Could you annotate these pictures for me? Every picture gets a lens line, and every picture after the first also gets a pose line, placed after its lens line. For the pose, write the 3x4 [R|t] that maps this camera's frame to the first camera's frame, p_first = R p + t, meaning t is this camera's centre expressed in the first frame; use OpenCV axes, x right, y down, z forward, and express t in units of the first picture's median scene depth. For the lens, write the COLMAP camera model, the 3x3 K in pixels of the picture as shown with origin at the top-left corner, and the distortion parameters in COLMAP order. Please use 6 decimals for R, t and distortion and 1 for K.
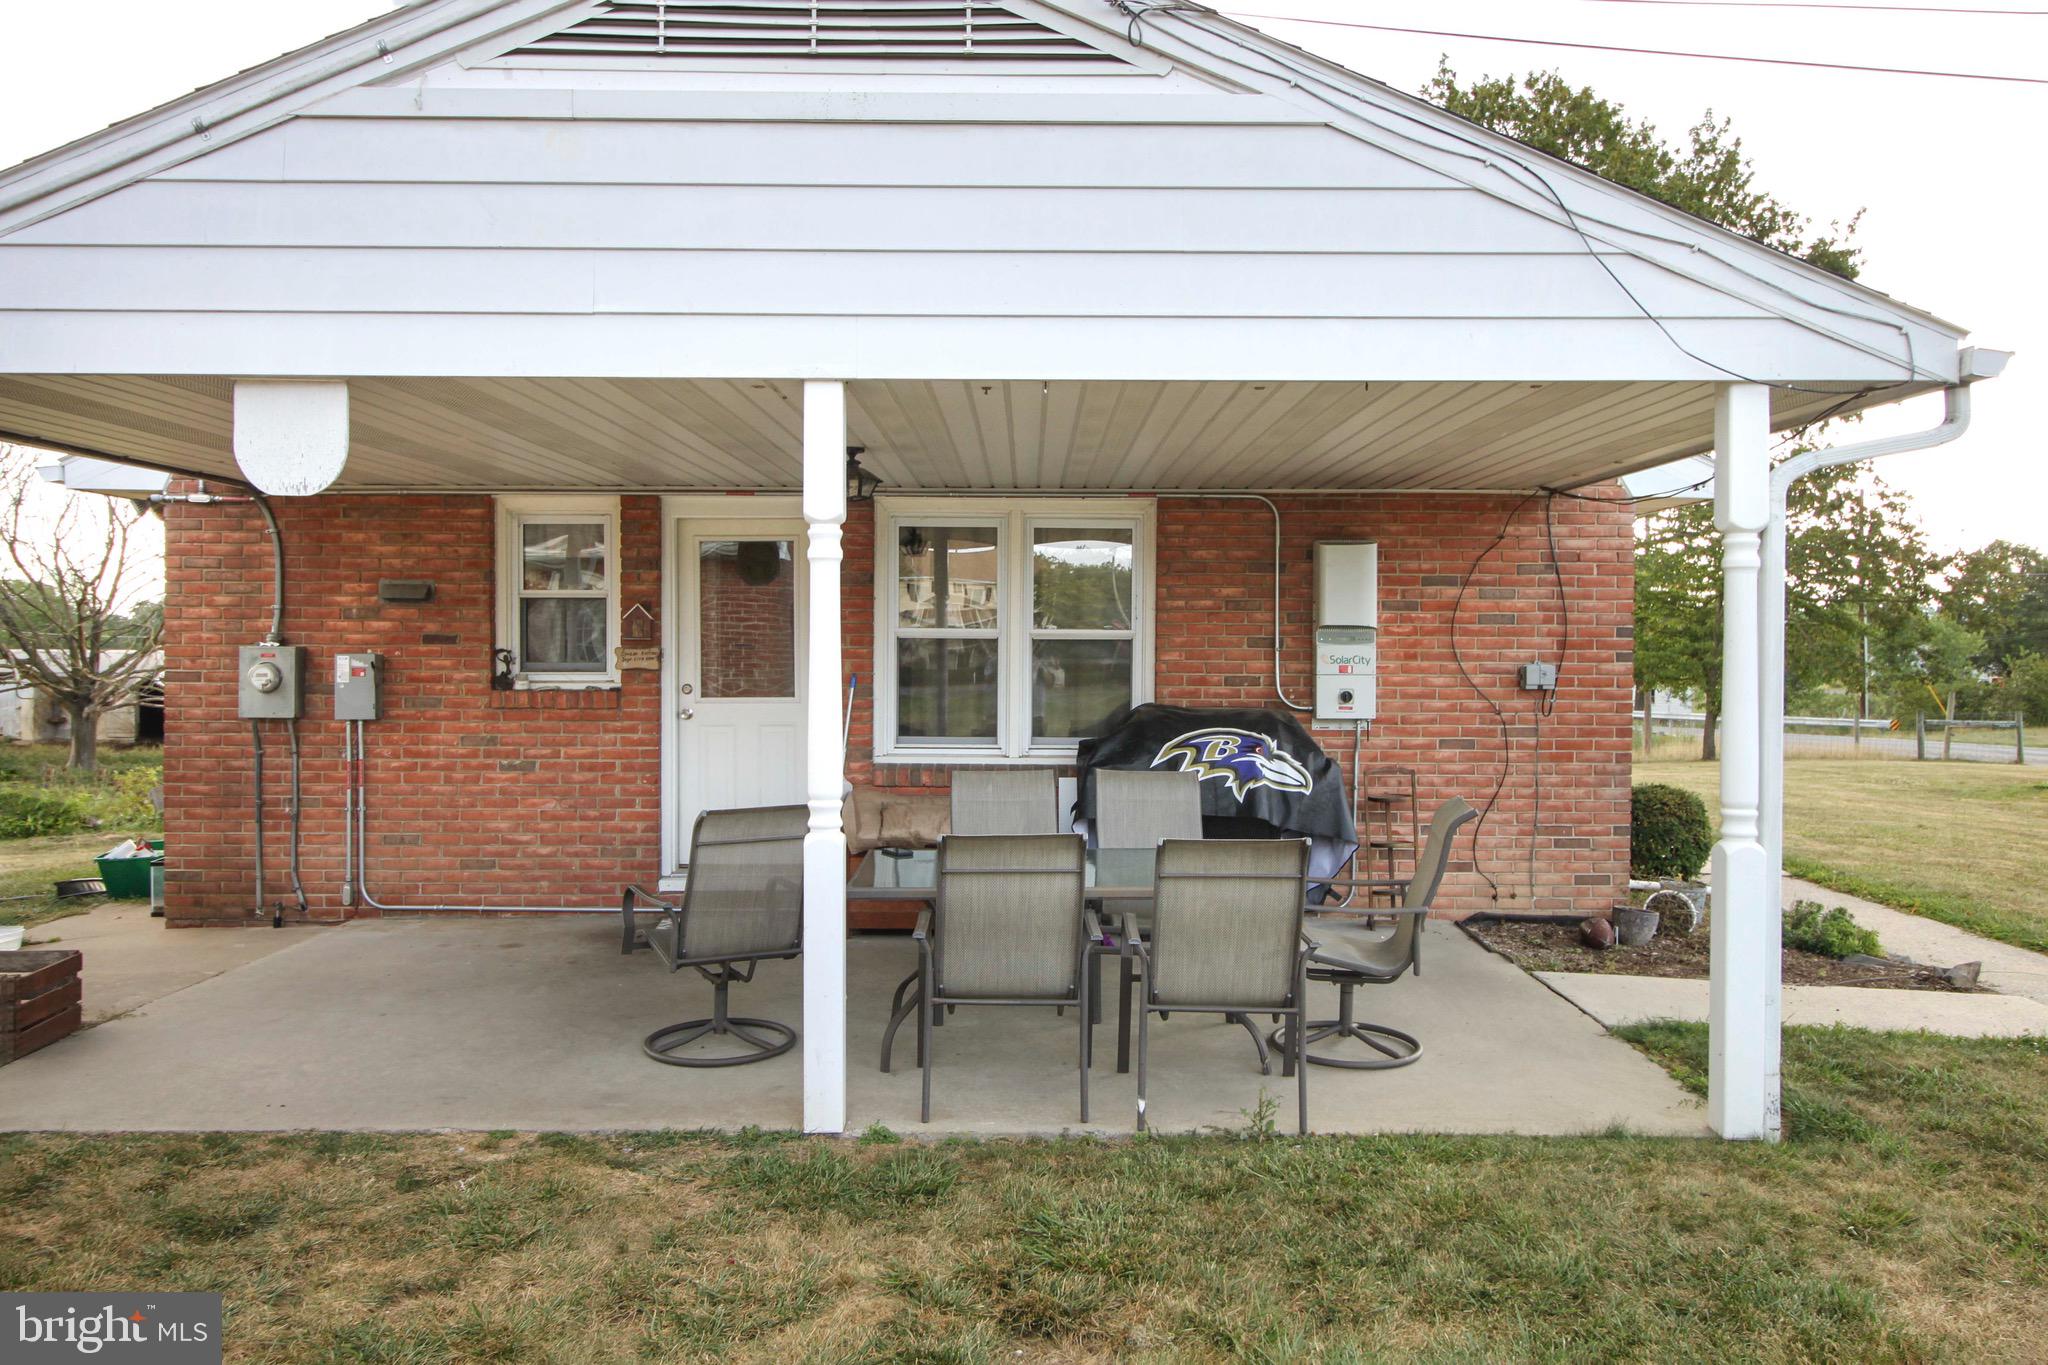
lens RADIAL K [[1472.8, 0, 1038.2], [0, 1472.8, 656.9], [0, 0, 1]] dist [0.010162, -0.004309]
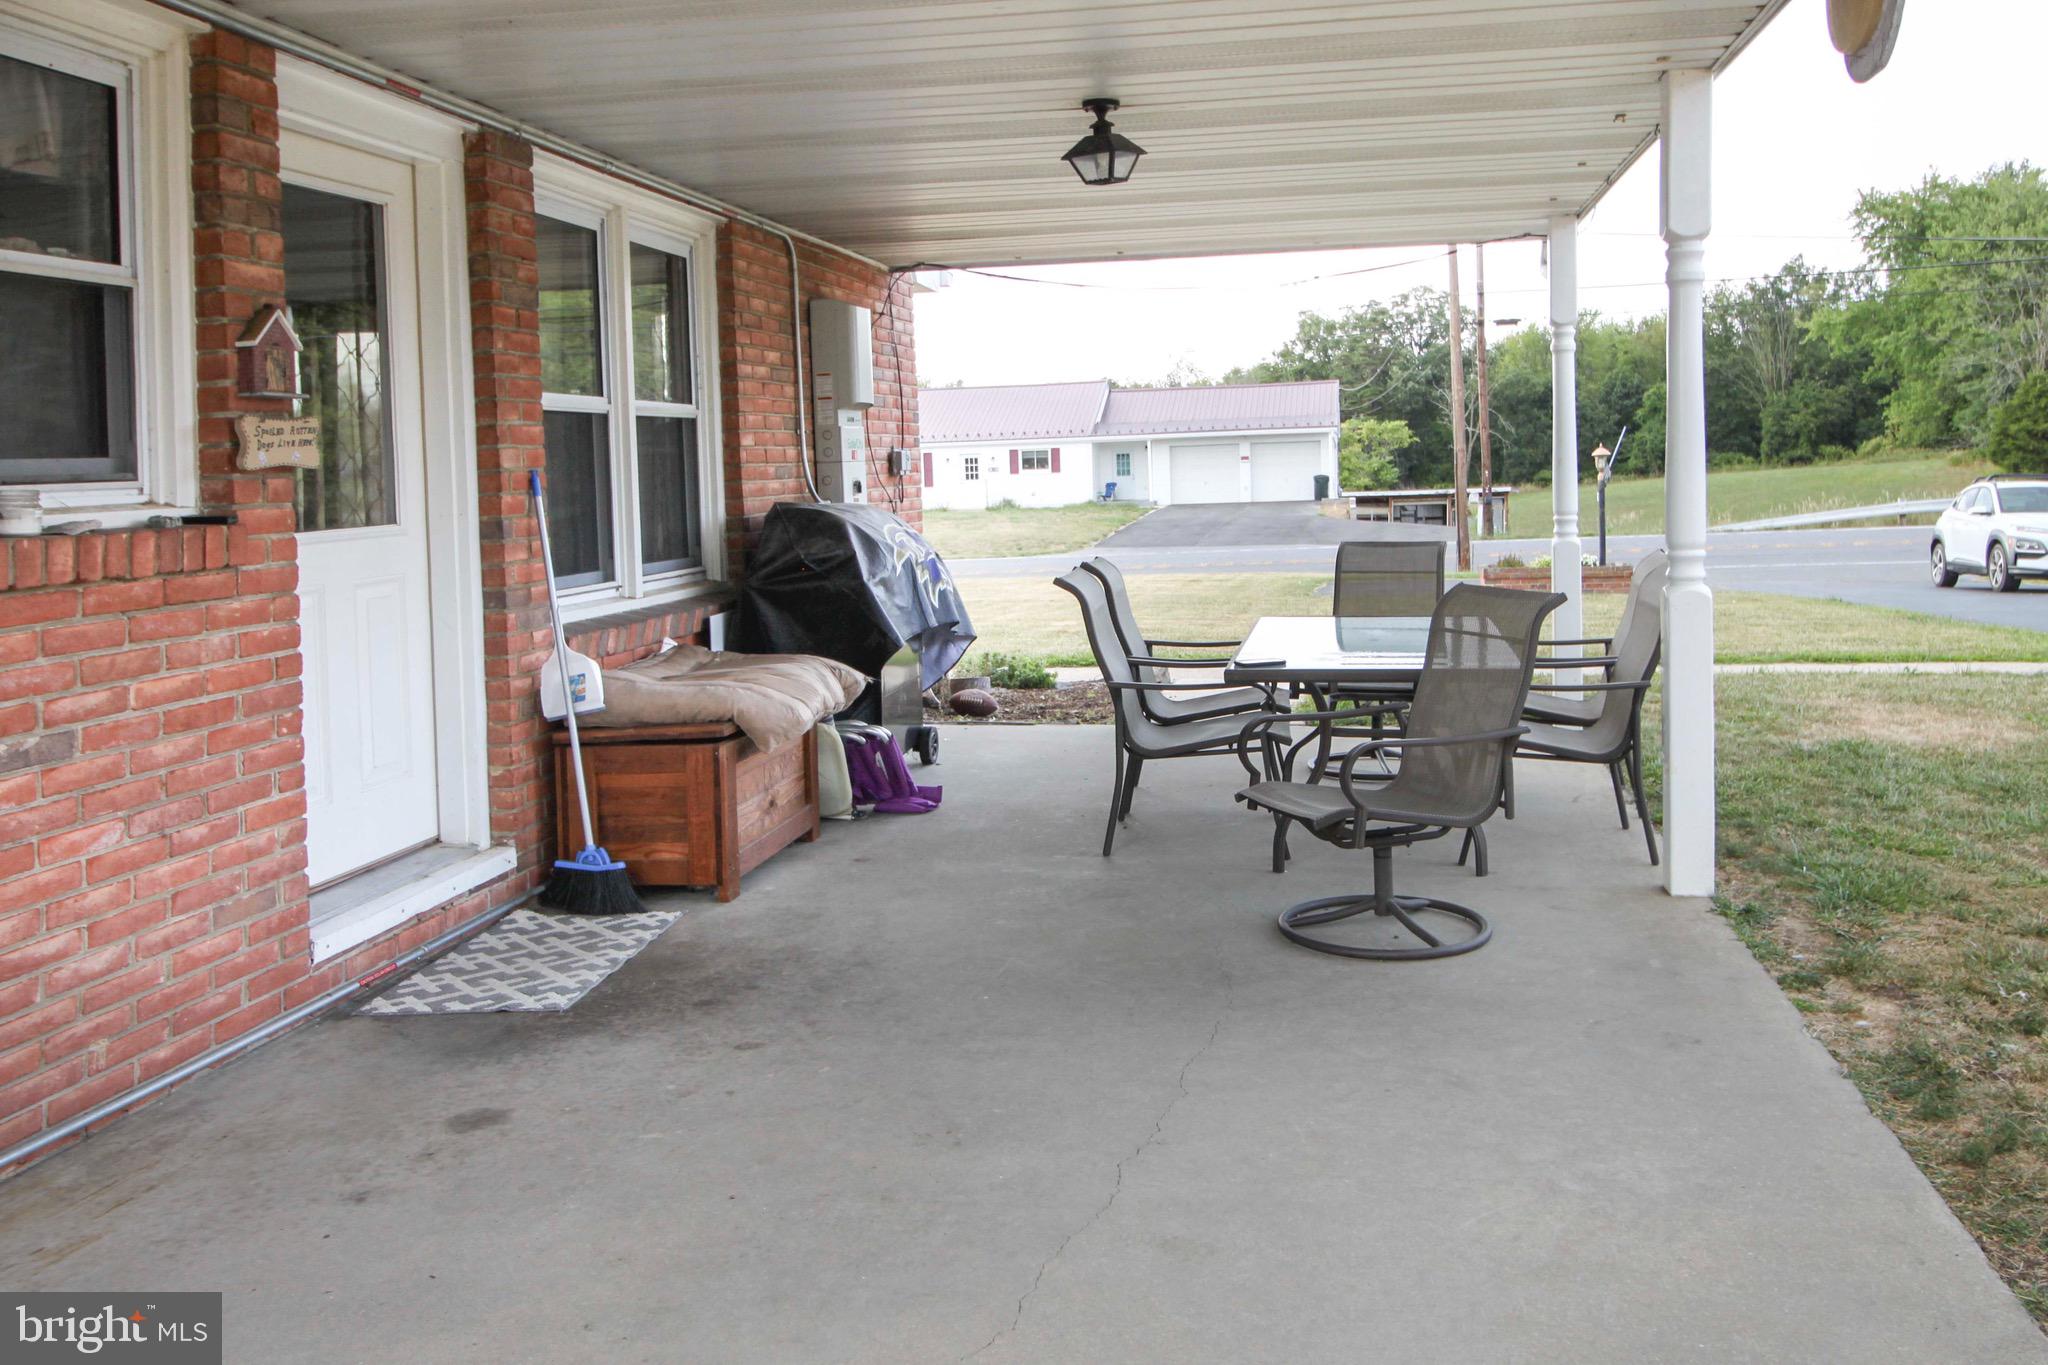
lens RADIAL K [[1560.3, 0, 1143.0], [0, 1560.3, 693.9], [0, 0, 1]] dist [-0.002611, -0.006236]
pose [[0.137344, -0.156794, 0.978035, -0.680728], [0.046813, 0.987316, 0.151708, 0.015705], [-0.989417, 0.024949, 0.142942, 0.680848]]
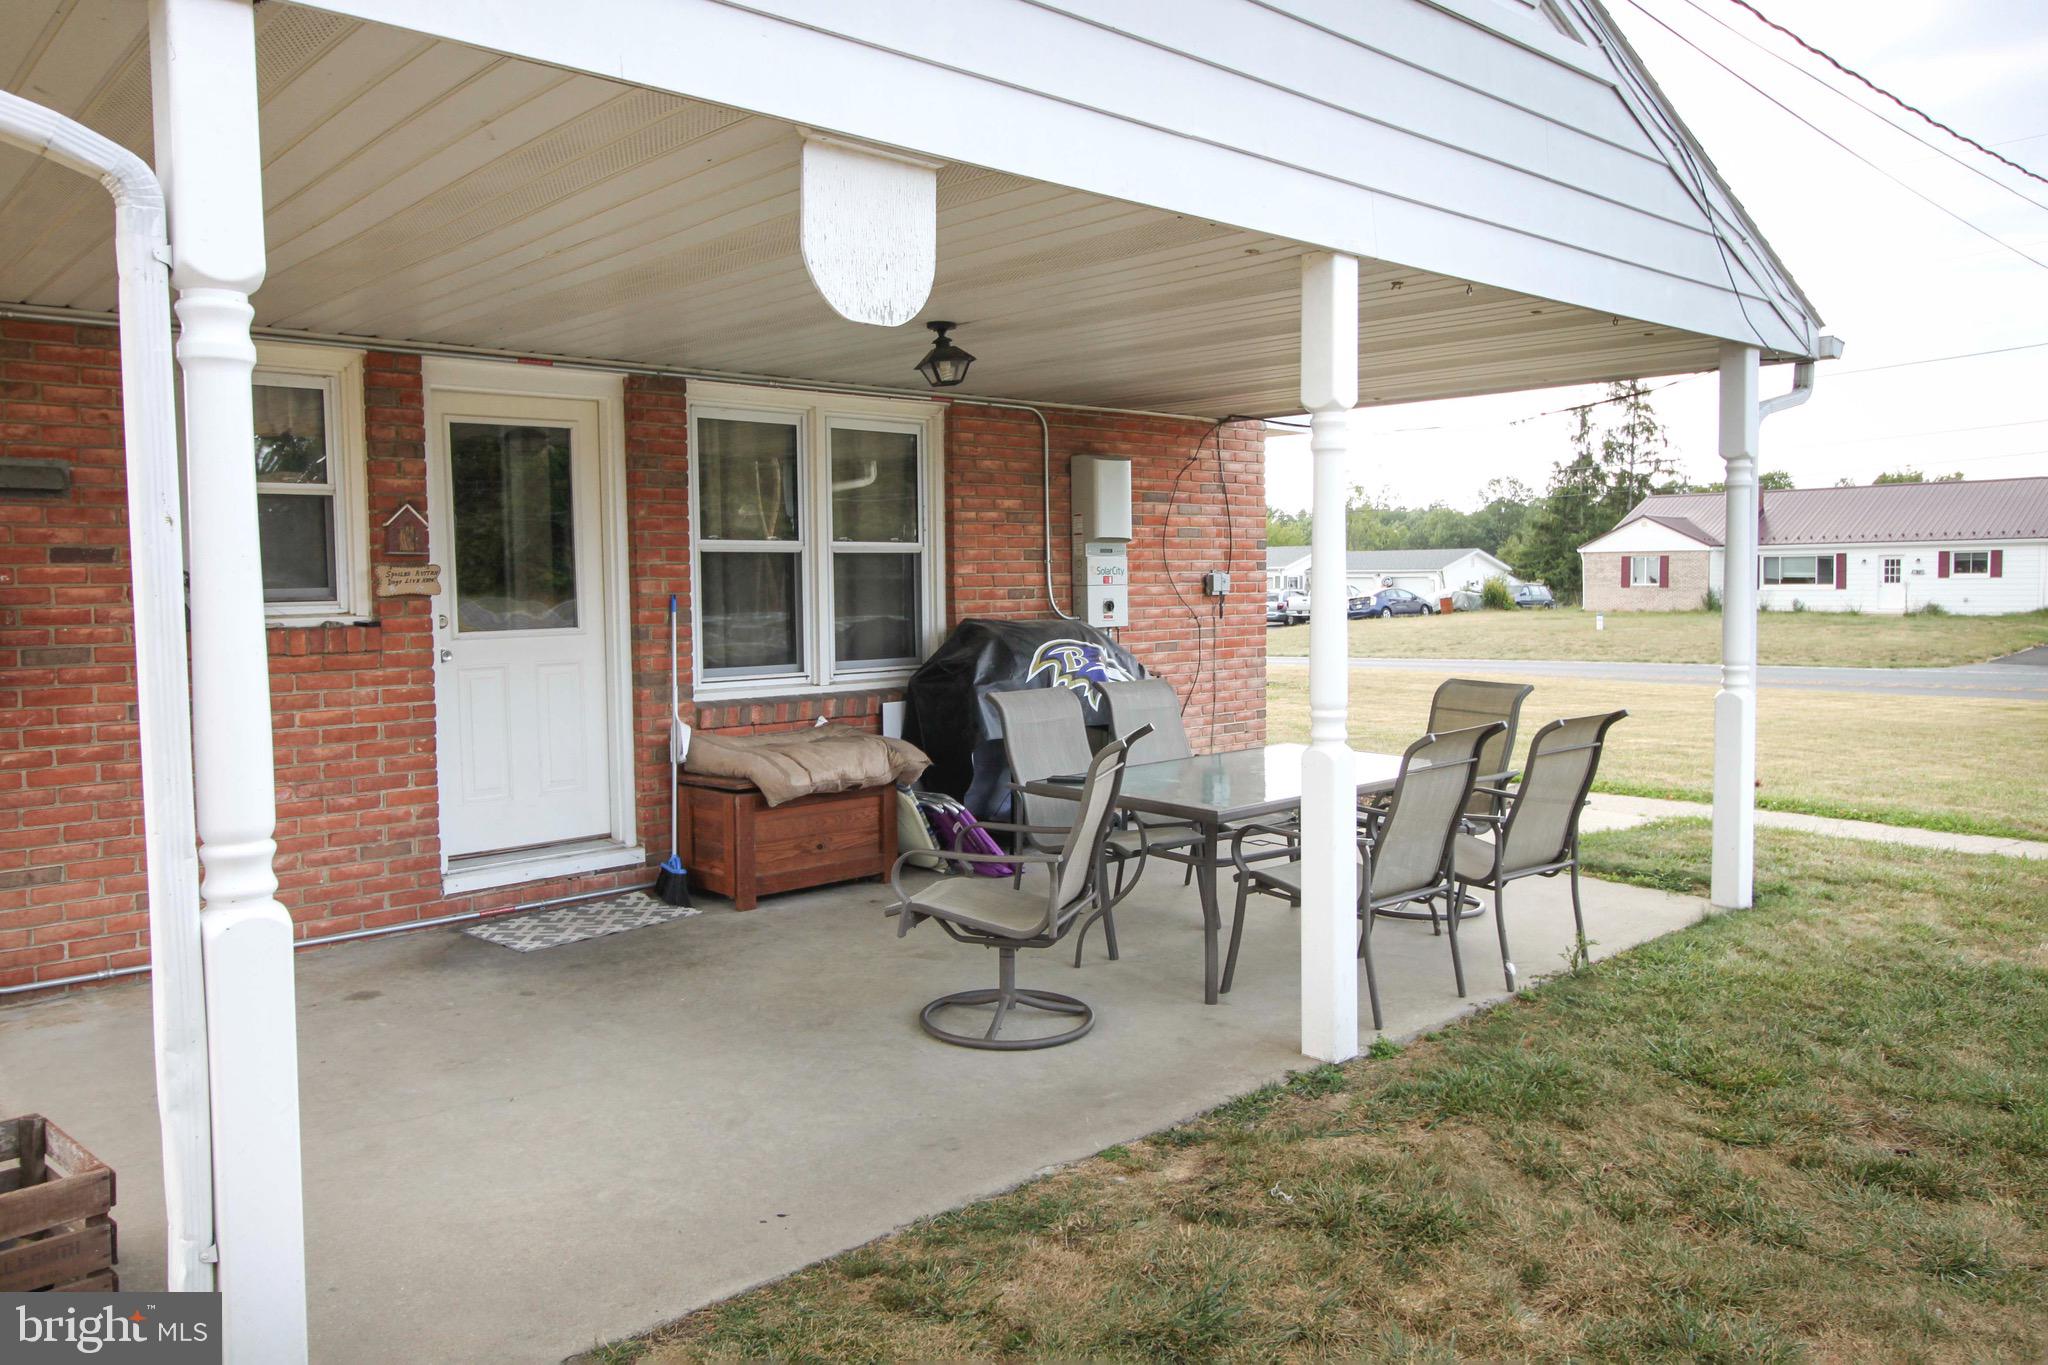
lens RADIAL K [[1472.8, 0, 1038.2], [0, 1472.8, 656.9], [0, 0, 1]] dist [0.010162, -0.004309]
pose [[0.740361, -0.050562, 0.670305, -0.527606], [0.020269, 0.998393, 0.052923, 0.006450], [-0.671904, -0.025596, 0.740196, 0.254153]]
